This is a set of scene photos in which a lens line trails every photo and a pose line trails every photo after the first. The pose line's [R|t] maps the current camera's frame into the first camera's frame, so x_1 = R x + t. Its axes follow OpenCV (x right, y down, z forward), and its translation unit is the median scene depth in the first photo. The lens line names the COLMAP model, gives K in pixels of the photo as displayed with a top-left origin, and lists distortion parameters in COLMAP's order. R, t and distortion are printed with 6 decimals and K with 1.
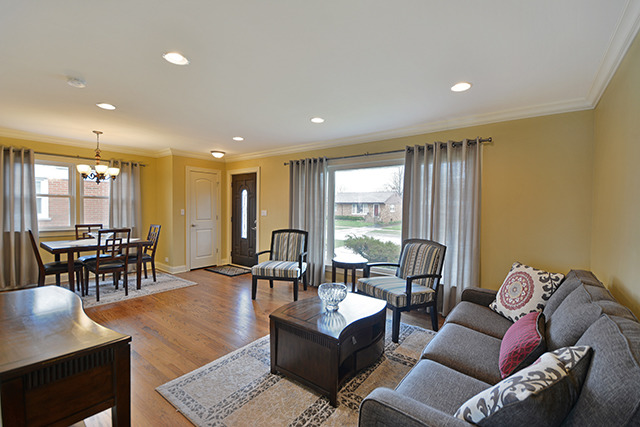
lens RADIAL K [[281.3, 0, 318.8], [0, 281.3, 215.1], [0, 0, 1]] dist [-0.007336, -0.005228]
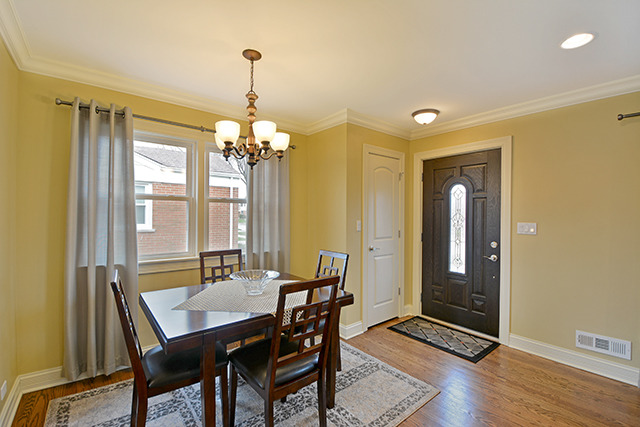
lens RADIAL K [[281.3, 0, 322.9], [0, 281.3, 216.1], [0, 0, 1]] dist [-0.007336, -0.005228]
pose [[0.975405, -0.007942, -0.220276, -0.496761], [0.001989, 0.999627, -0.027233, -0.016651], [0.220410, 0.026125, 0.975057, 0.505725]]
